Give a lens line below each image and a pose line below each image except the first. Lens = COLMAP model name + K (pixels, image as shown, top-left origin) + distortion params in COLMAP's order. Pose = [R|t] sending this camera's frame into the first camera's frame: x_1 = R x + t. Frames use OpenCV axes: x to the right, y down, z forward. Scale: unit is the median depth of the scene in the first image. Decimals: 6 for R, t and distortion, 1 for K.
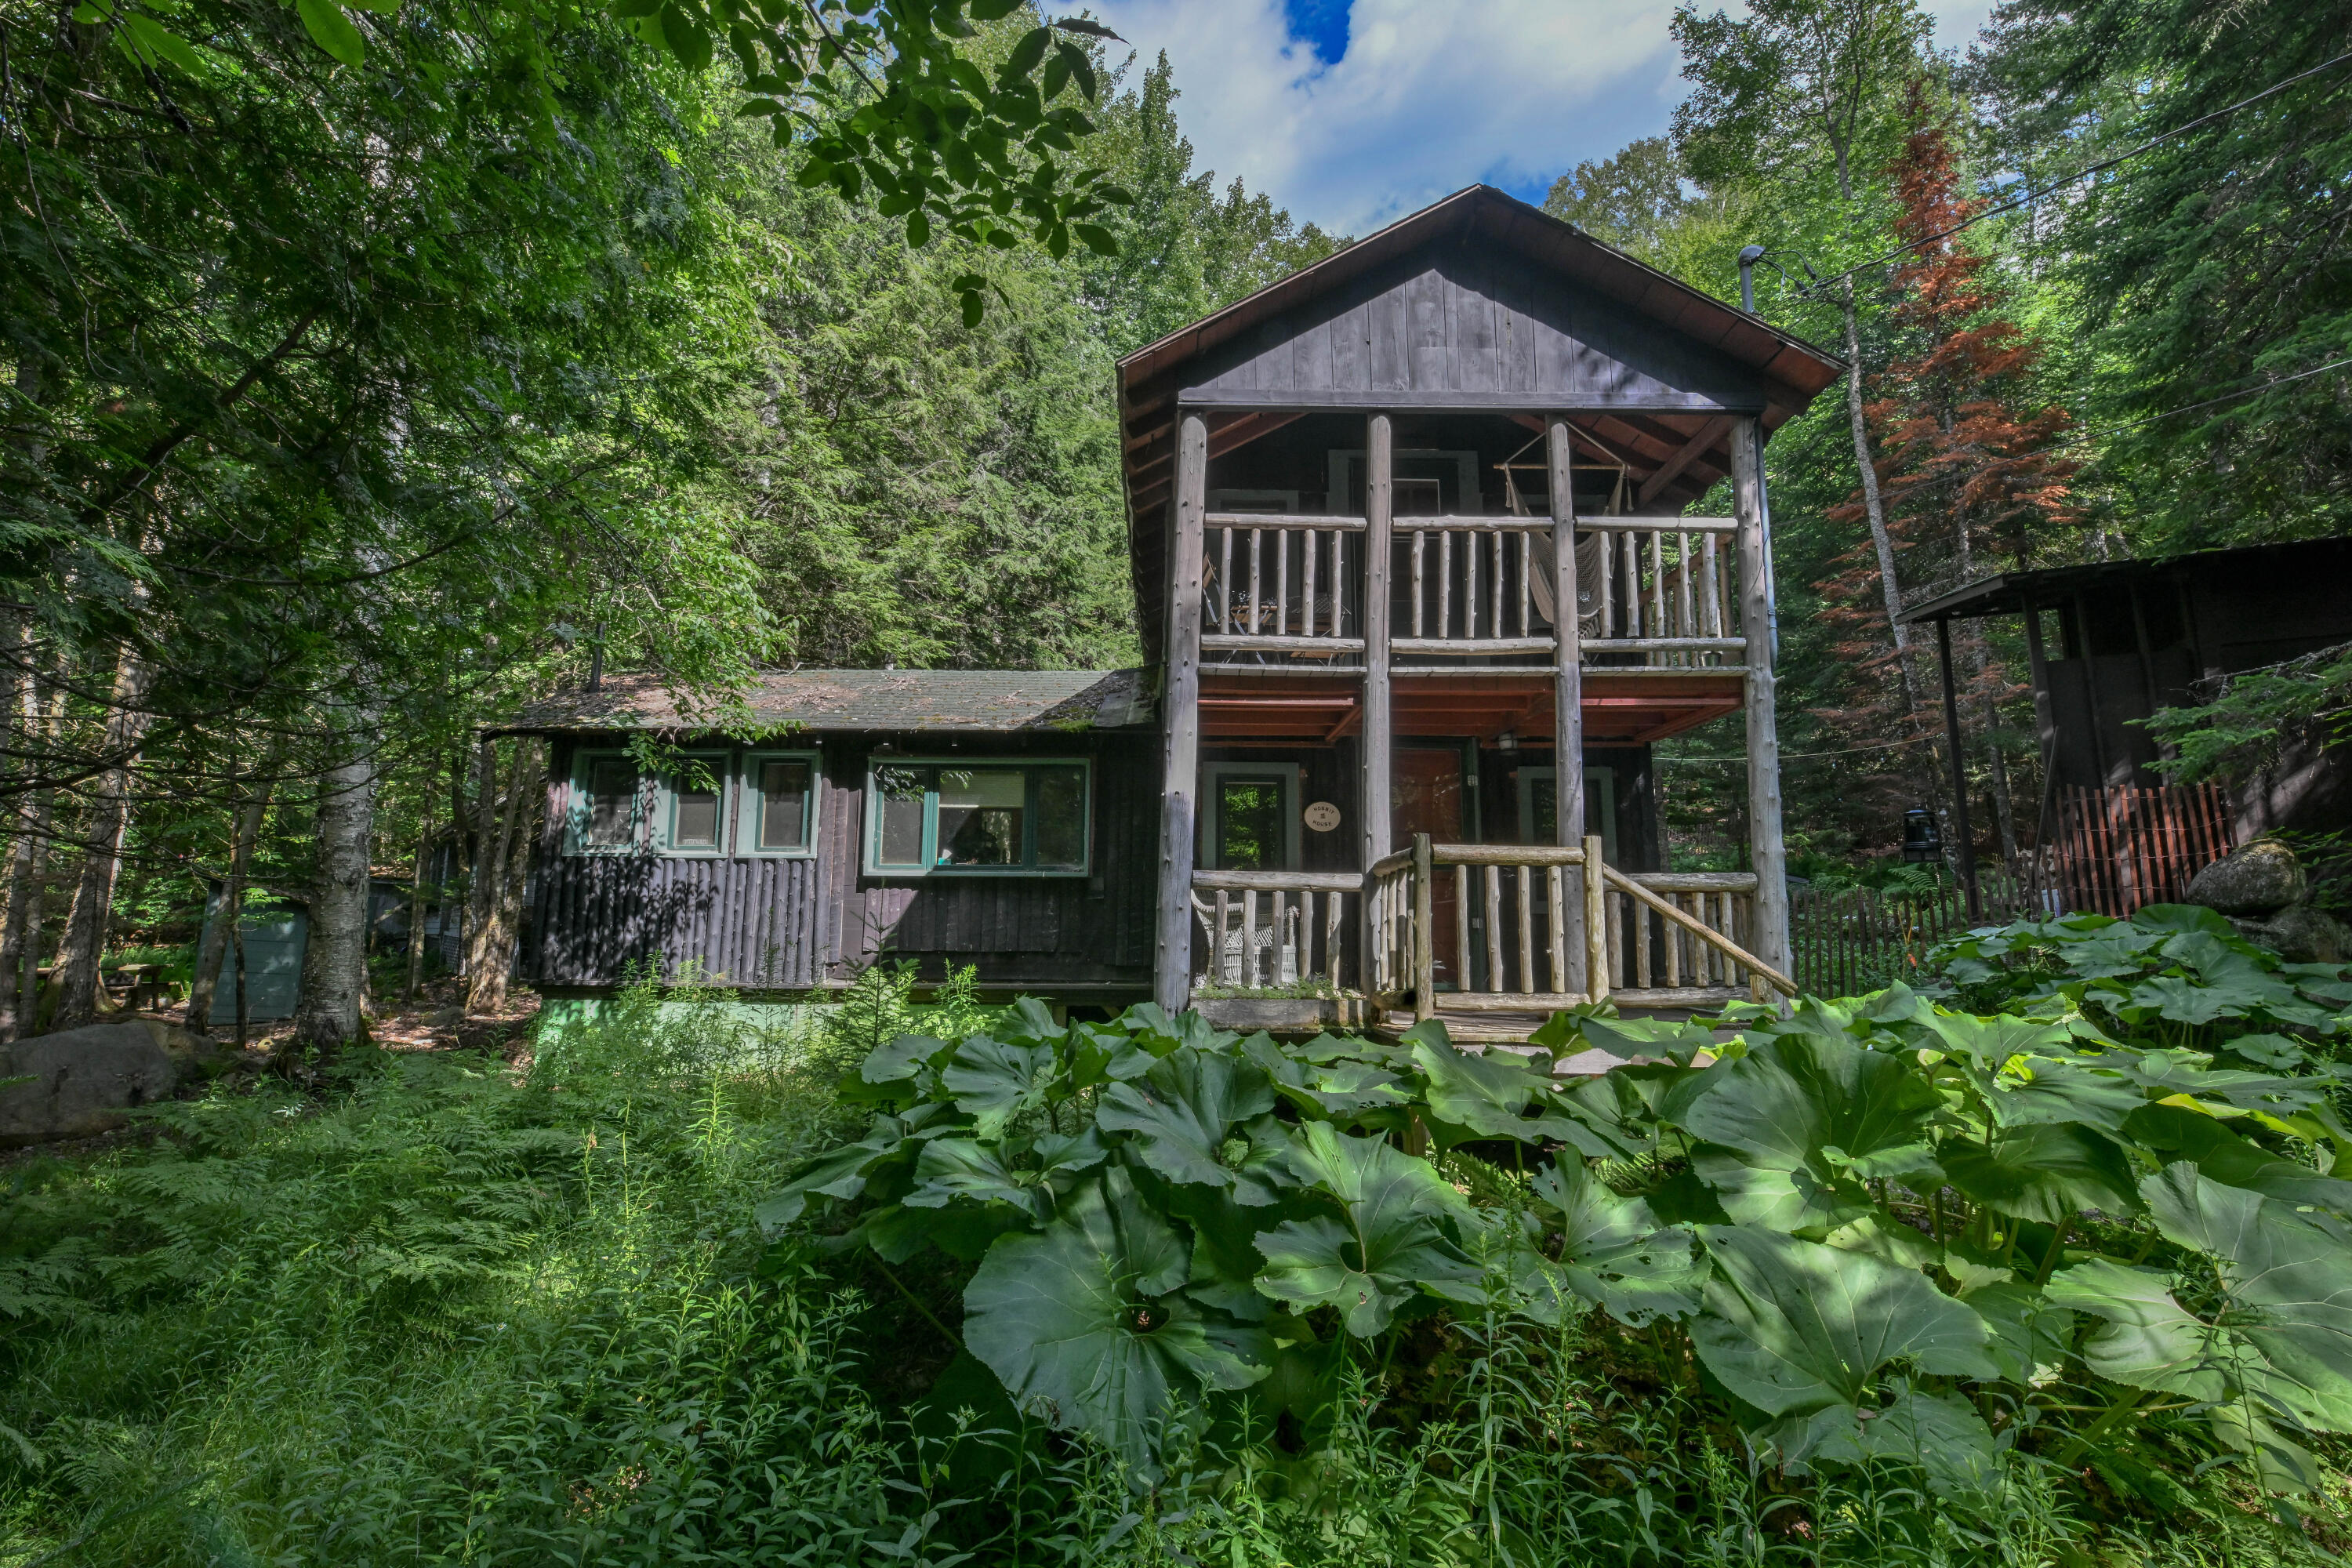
lens RADIAL K [[1066.2, 0, 1176.0], [0, 1066.2, 784.0], [0, 0, 1]] dist [-0.001149, -0.000005]
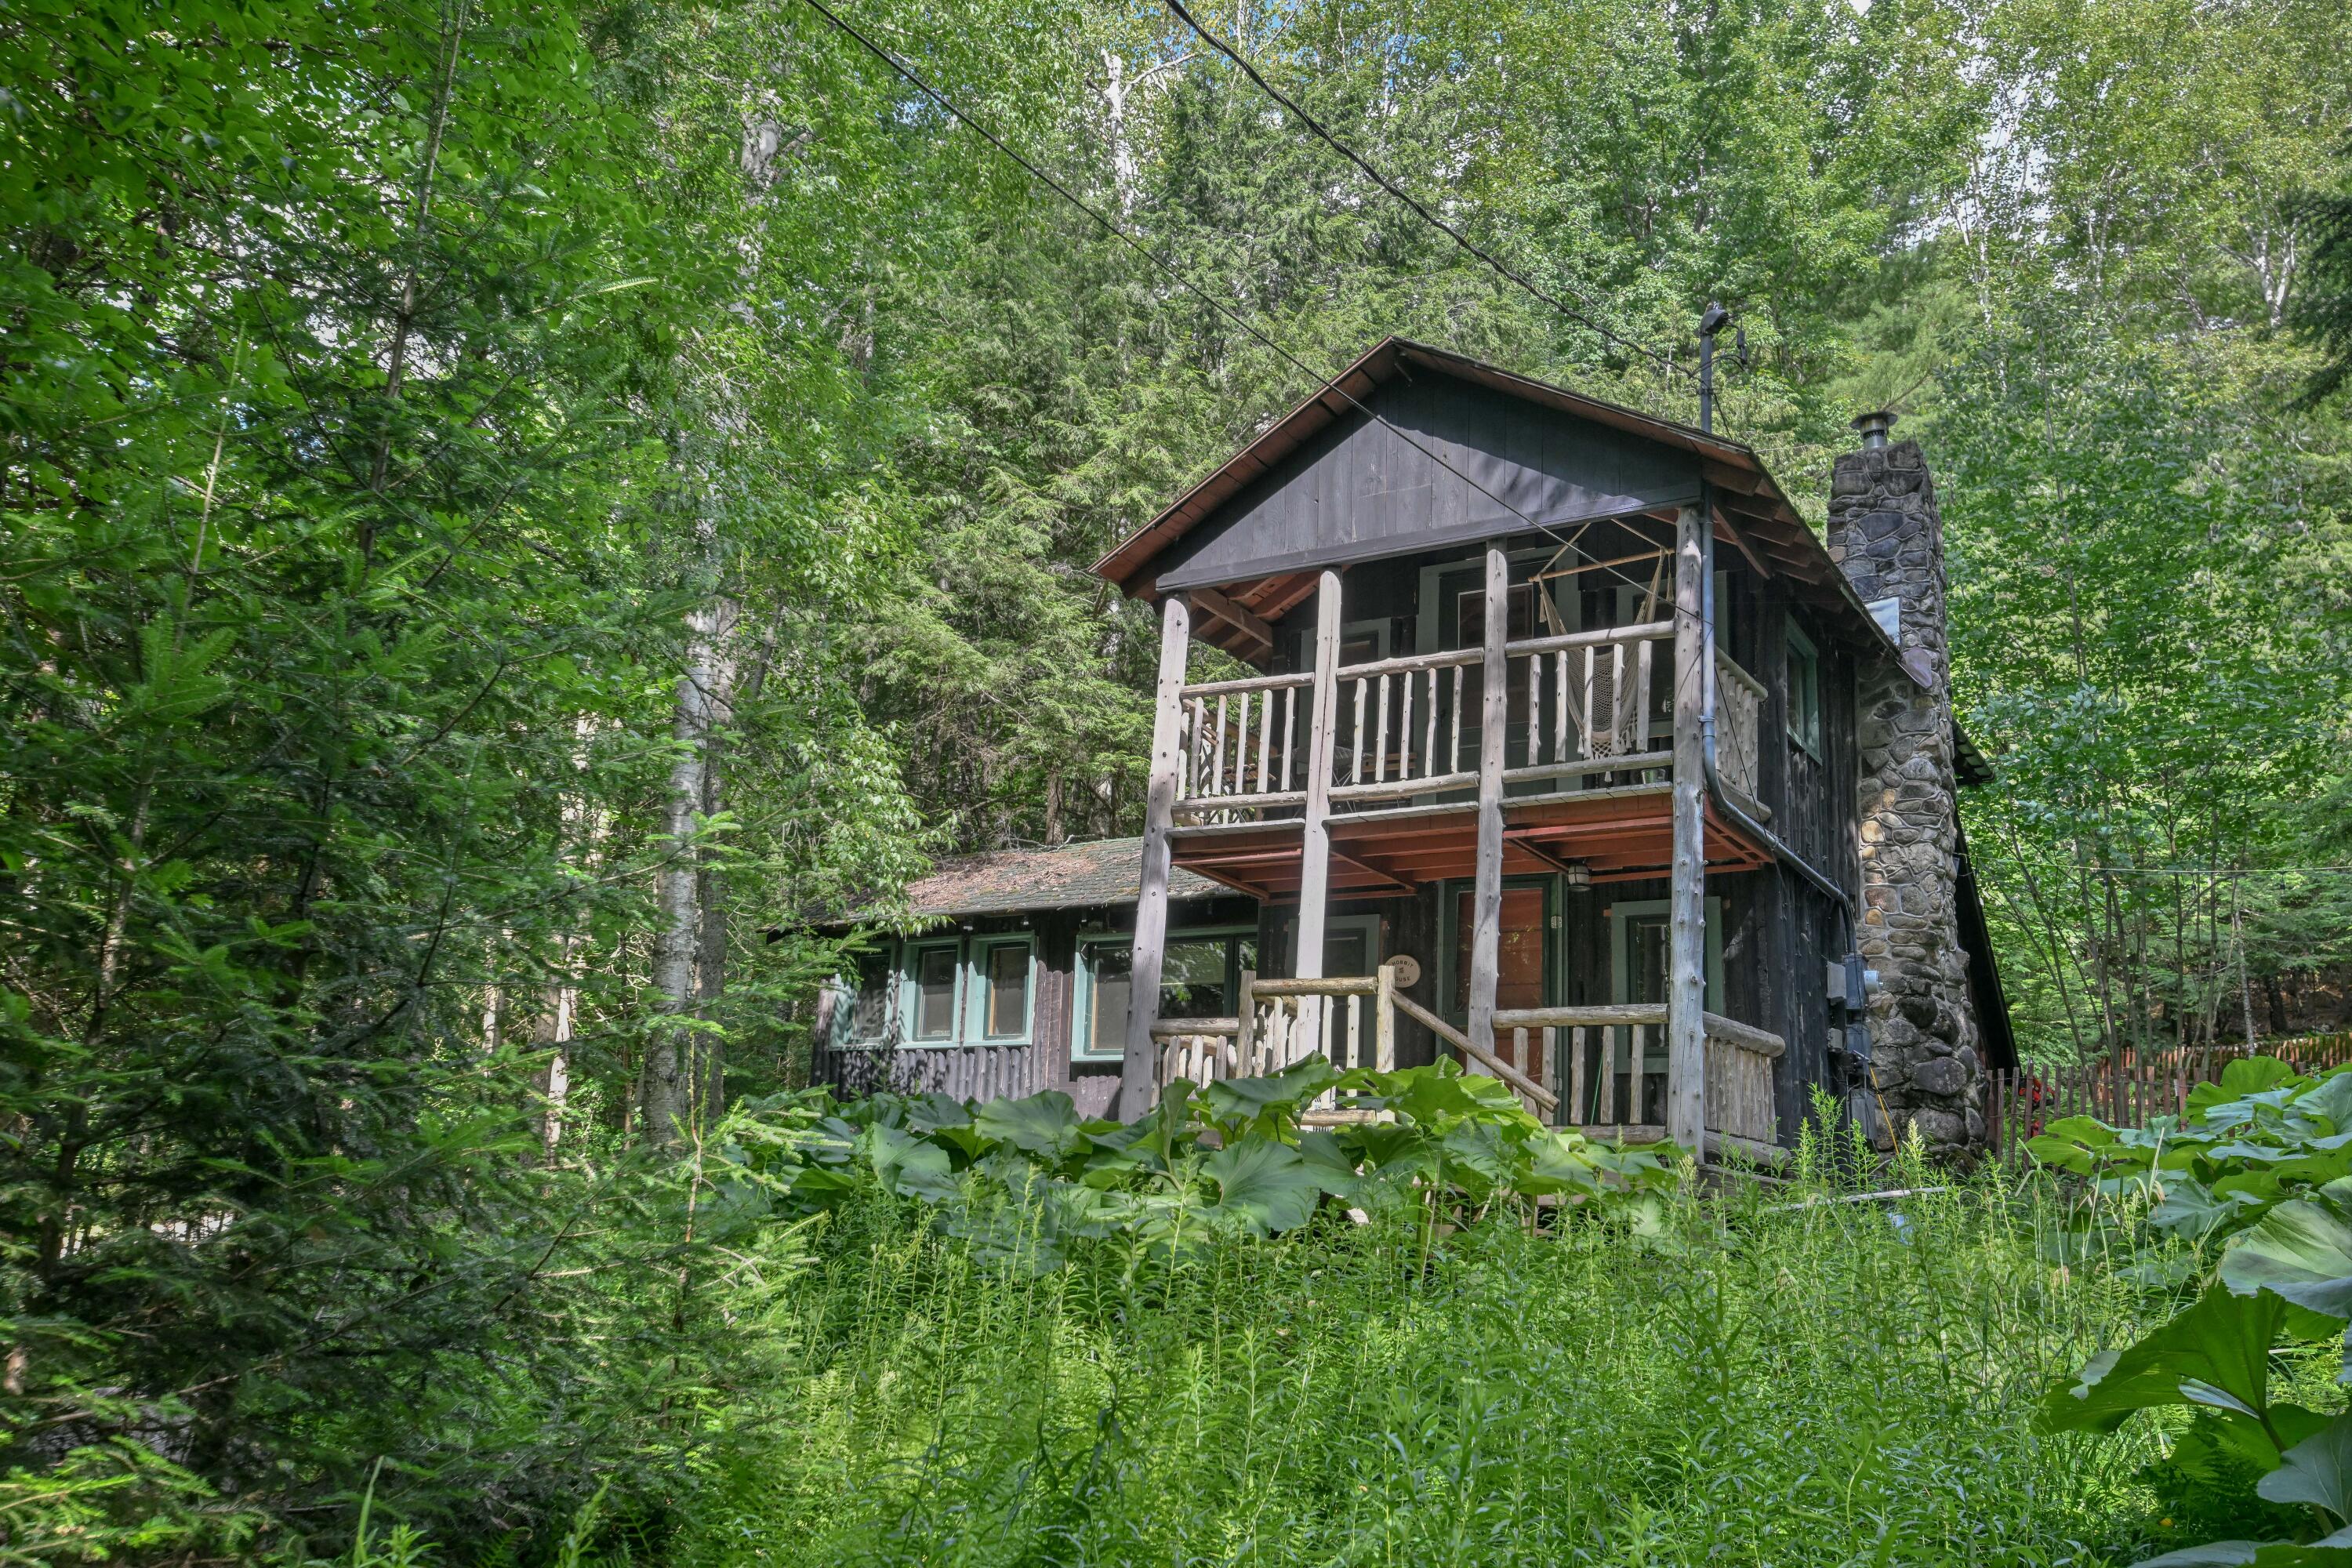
lens RADIAL K [[1990.6, 0, 1176.0], [0, 1990.6, 784.0], [0, 0, 1]] dist [0.076685, 0.000052]
pose [[0.849033, -0.093737, -0.519958, 1.045380], [0.033103, 0.991640, -0.124717, 0.092177], [0.527301, 0.088677, 0.845038, -0.680765]]
